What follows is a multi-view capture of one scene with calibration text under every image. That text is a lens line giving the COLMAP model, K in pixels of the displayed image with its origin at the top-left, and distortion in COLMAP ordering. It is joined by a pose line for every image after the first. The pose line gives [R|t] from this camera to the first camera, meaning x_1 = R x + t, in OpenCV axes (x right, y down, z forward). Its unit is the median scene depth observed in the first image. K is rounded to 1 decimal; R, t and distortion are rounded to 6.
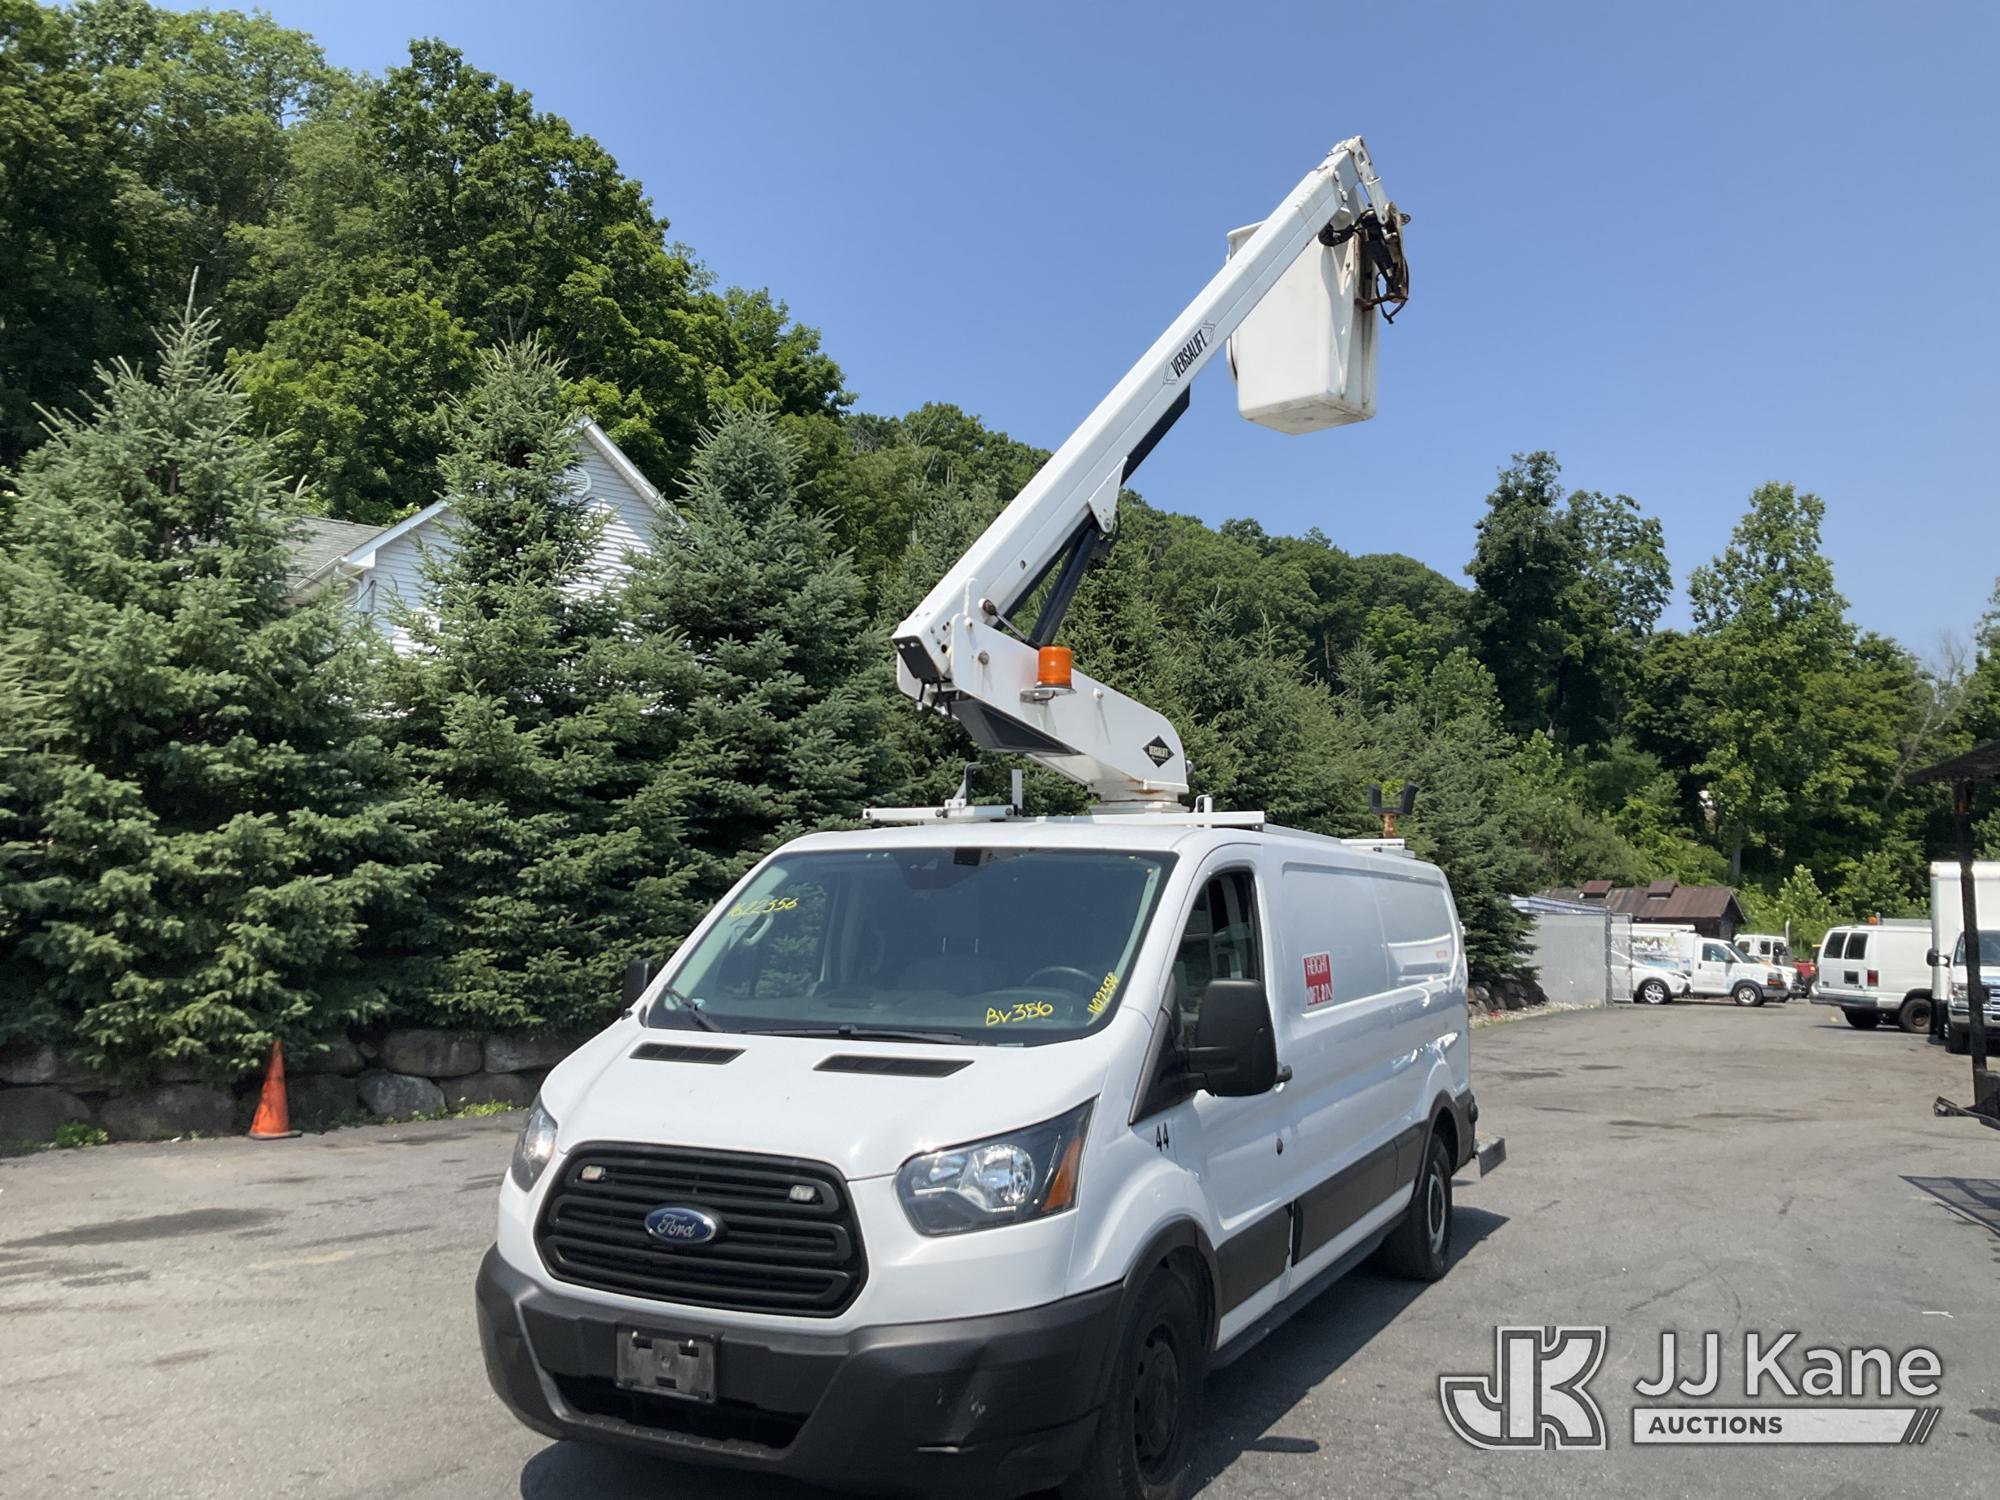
lens RADIAL K [[1560.1, 0, 992.2], [0, 1560.1, 743.0], [0, 0, 1]] dist [0.049515, -0.138609]
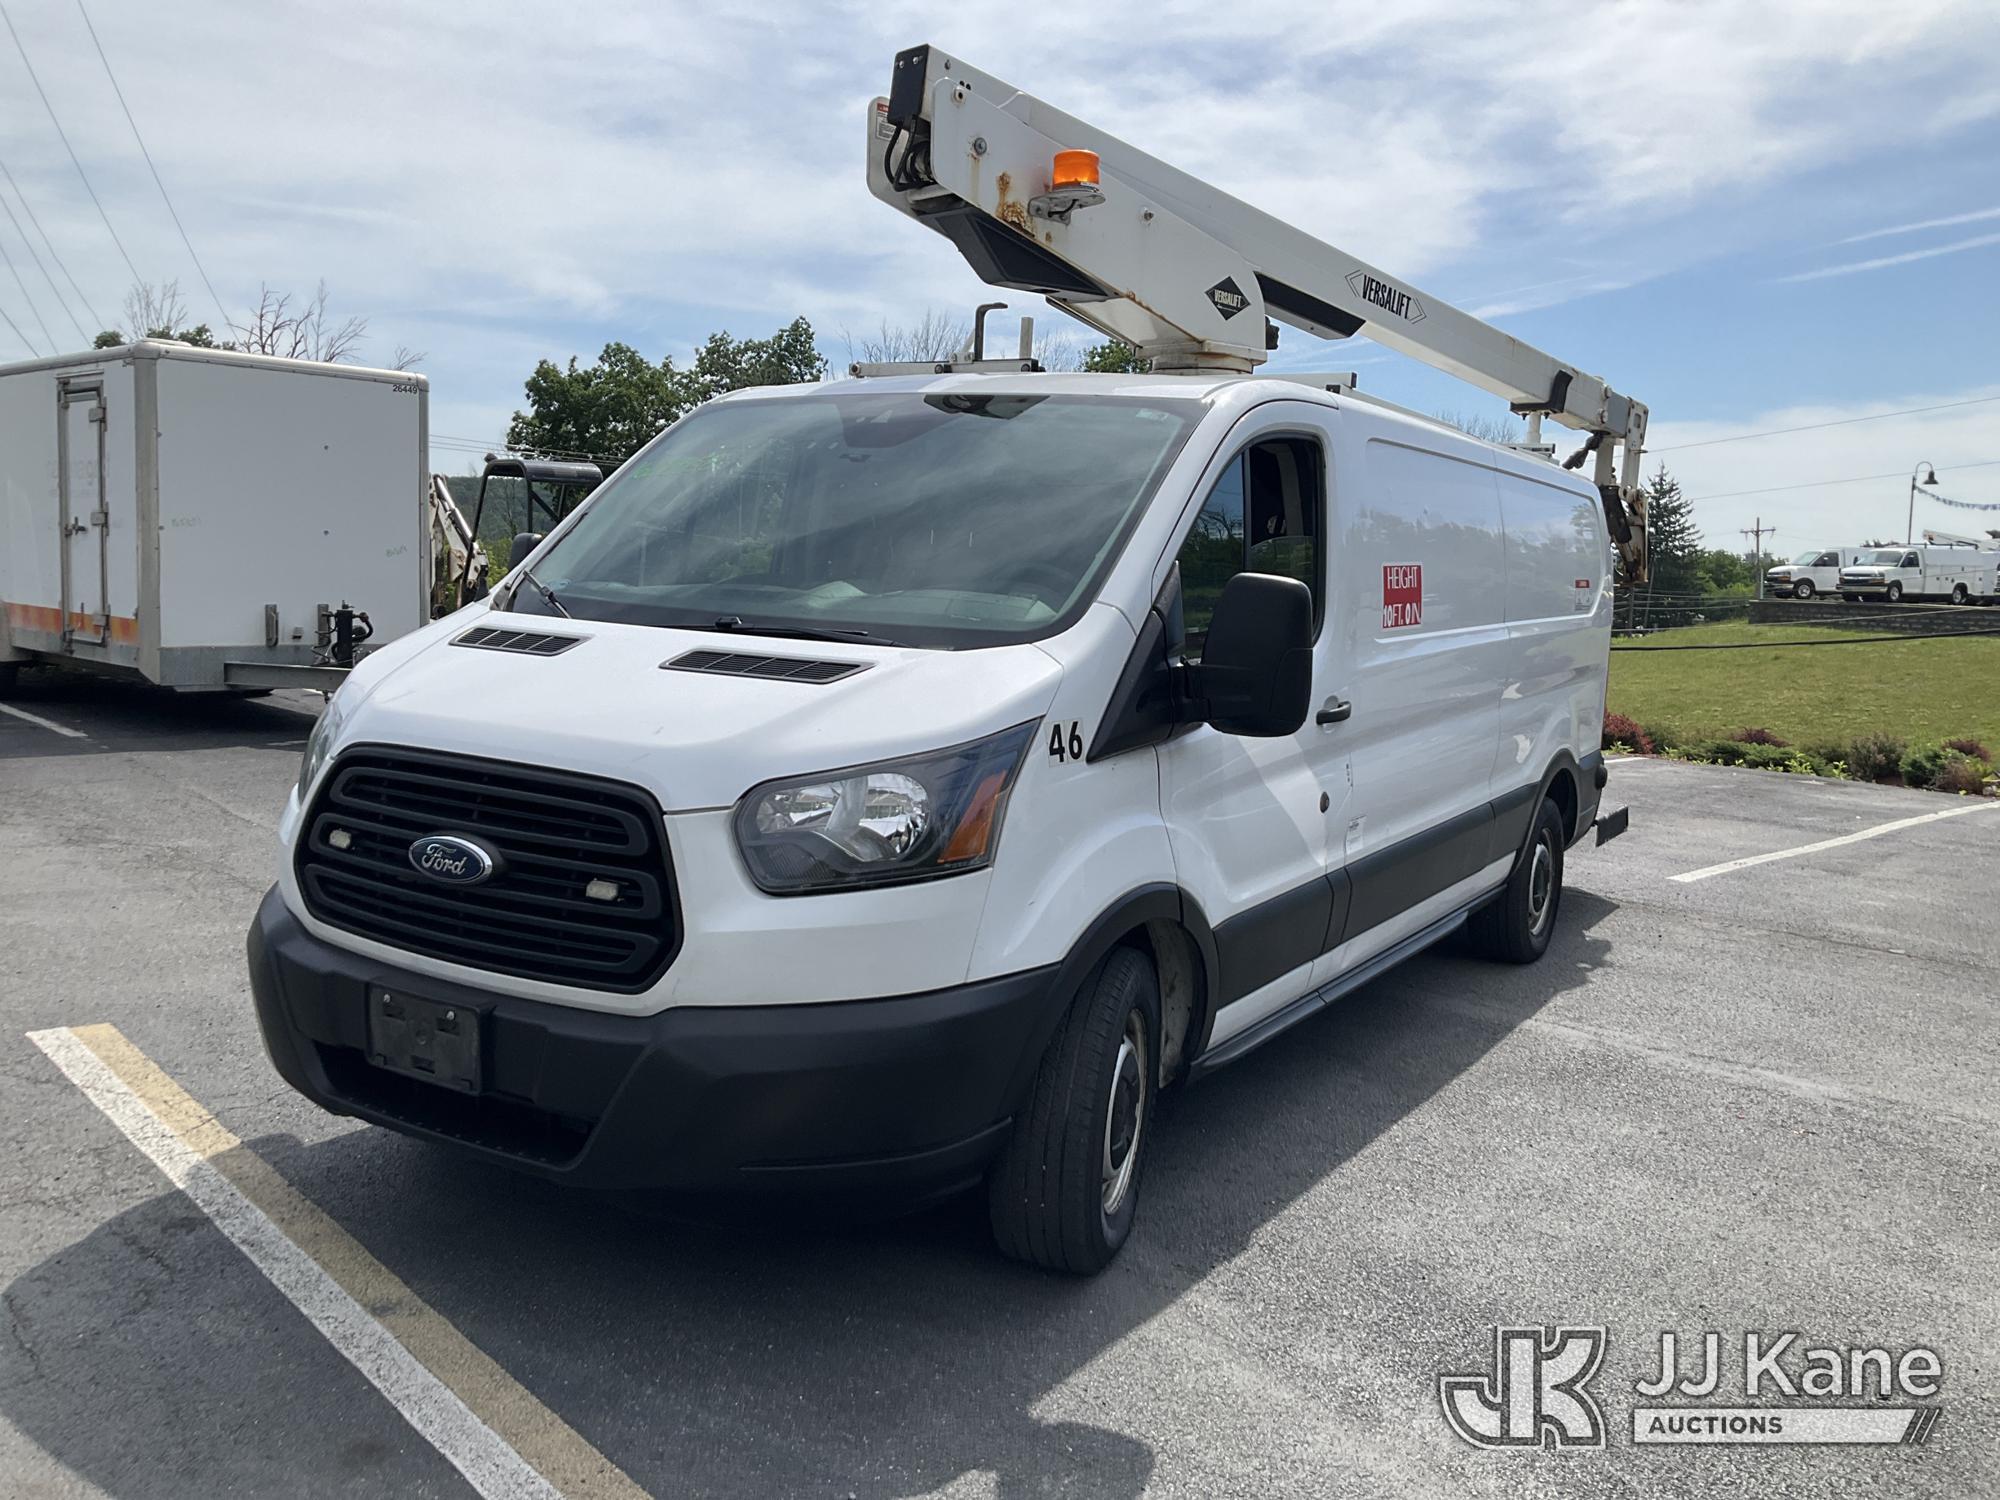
lens RADIAL K [[1585.3, 0, 1000.0], [0, 1585.3, 750.0], [0, 0, 1]] dist [0.043535, -0.154118]
pose [[0.995686, 0.047512, -0.079701, 0.102663], [-0.028375, 0.973719, 0.225978, 0.072758], [0.088343, -0.222741, 0.970867, 0.277238]]
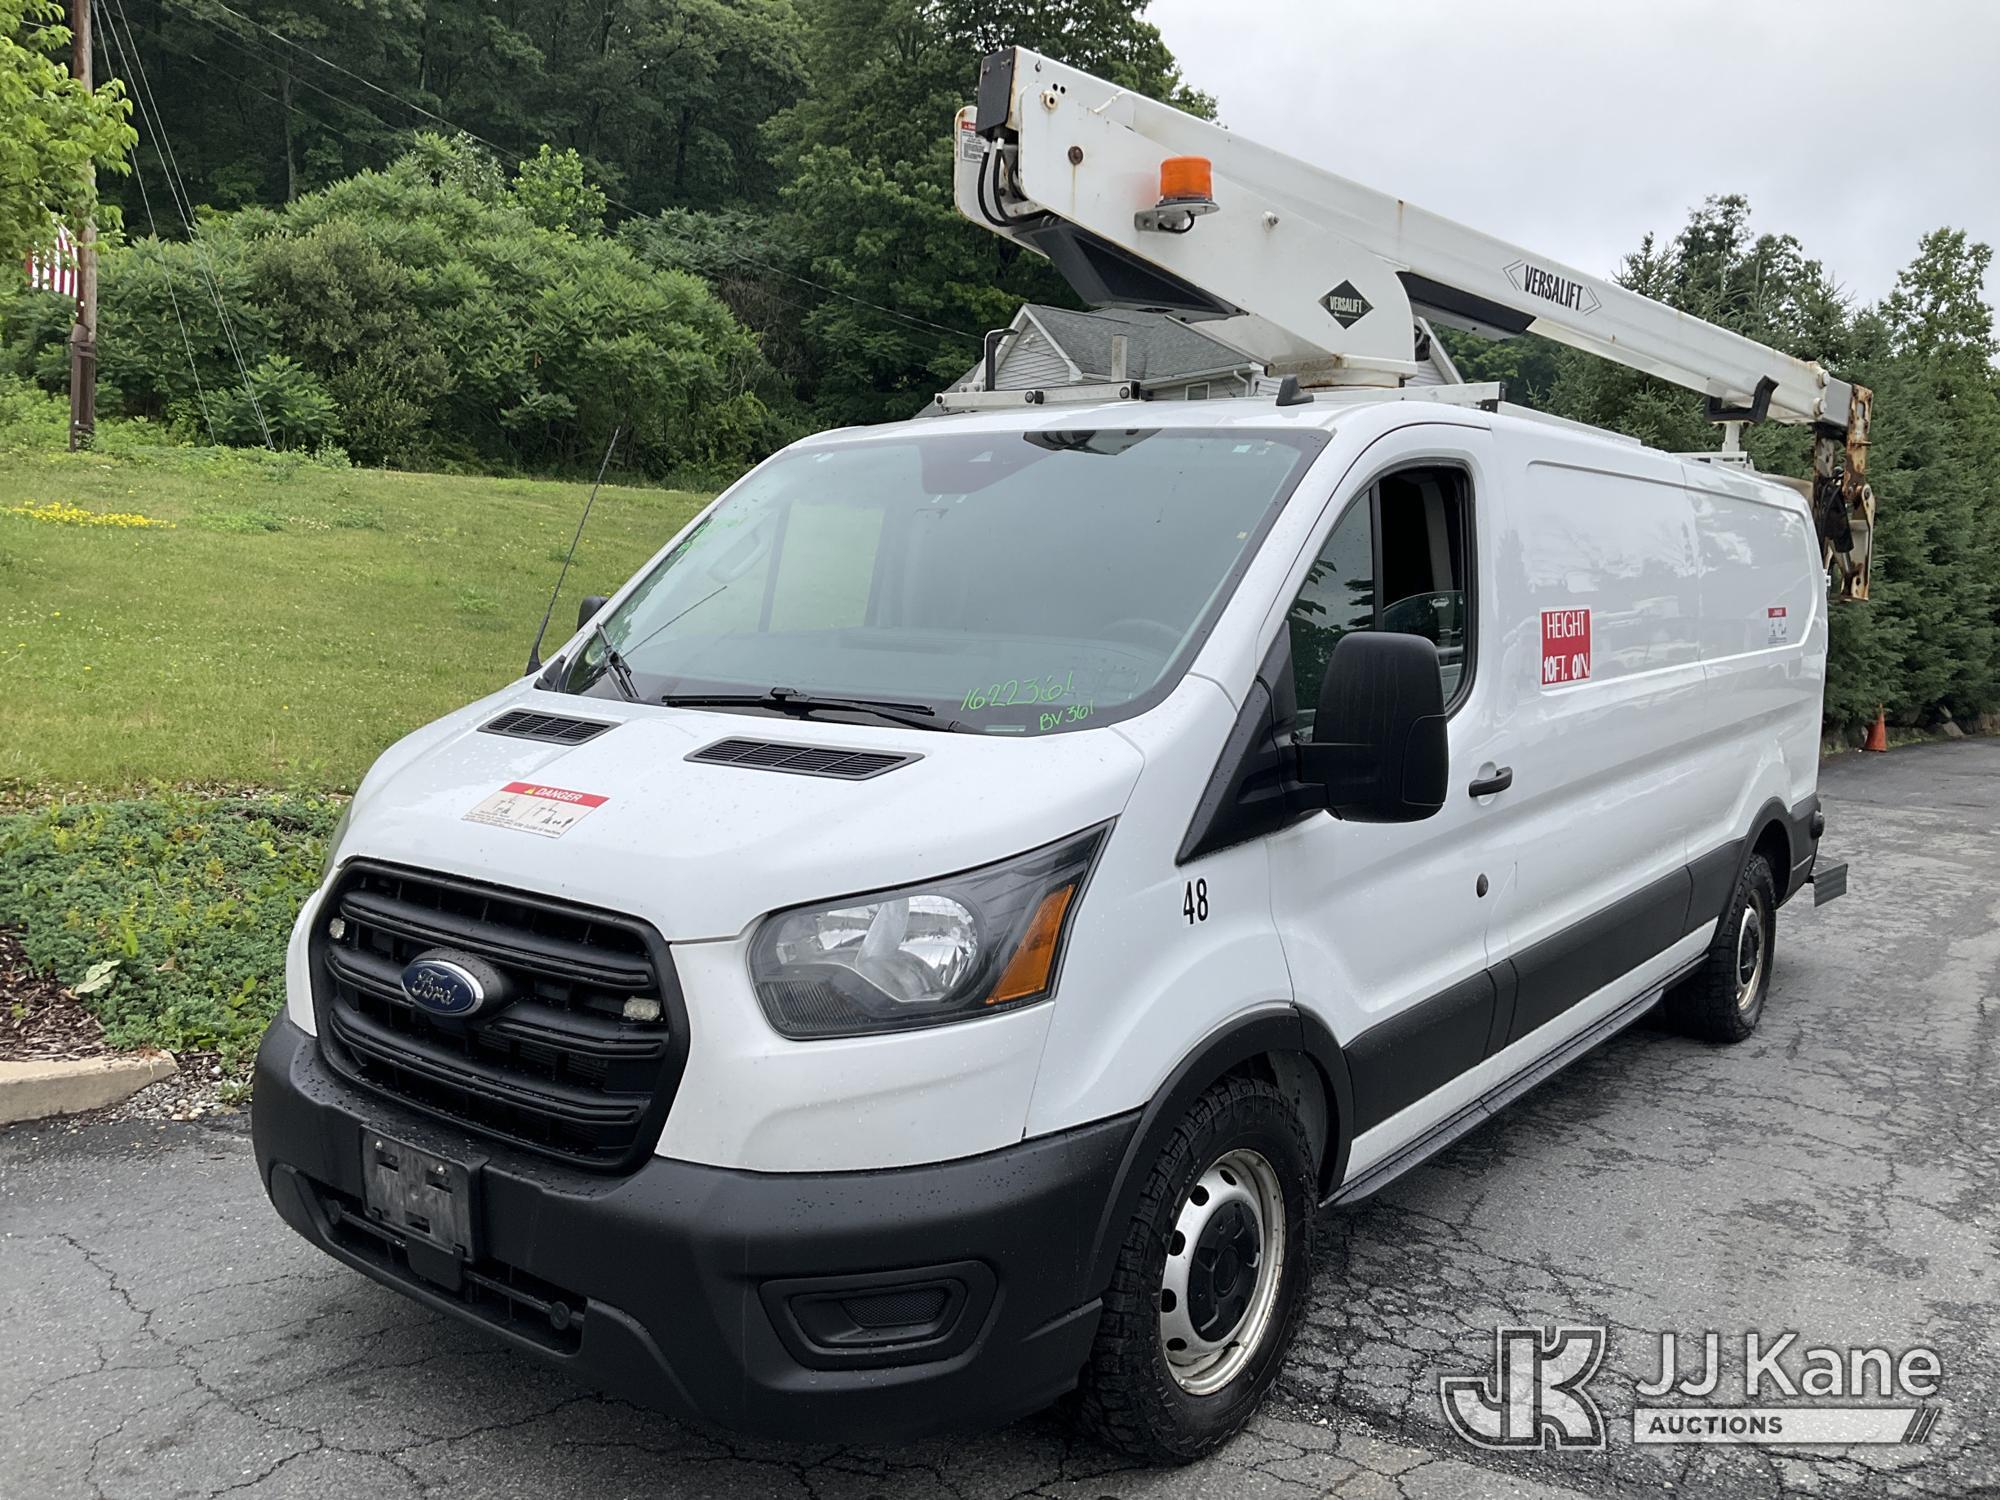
lens RADIAL K [[1620.3, 0, 929.0], [0, 1620.3, 754.0], [0, 0, 1]] dist [0.031103, -0.127691]
pose [[0.975399, 0.025010, -0.219022, 0.126937], [0.022272, 0.977280, 0.210781, 0.066134], [0.219318, -0.210473, 0.952681, 0.373936]]
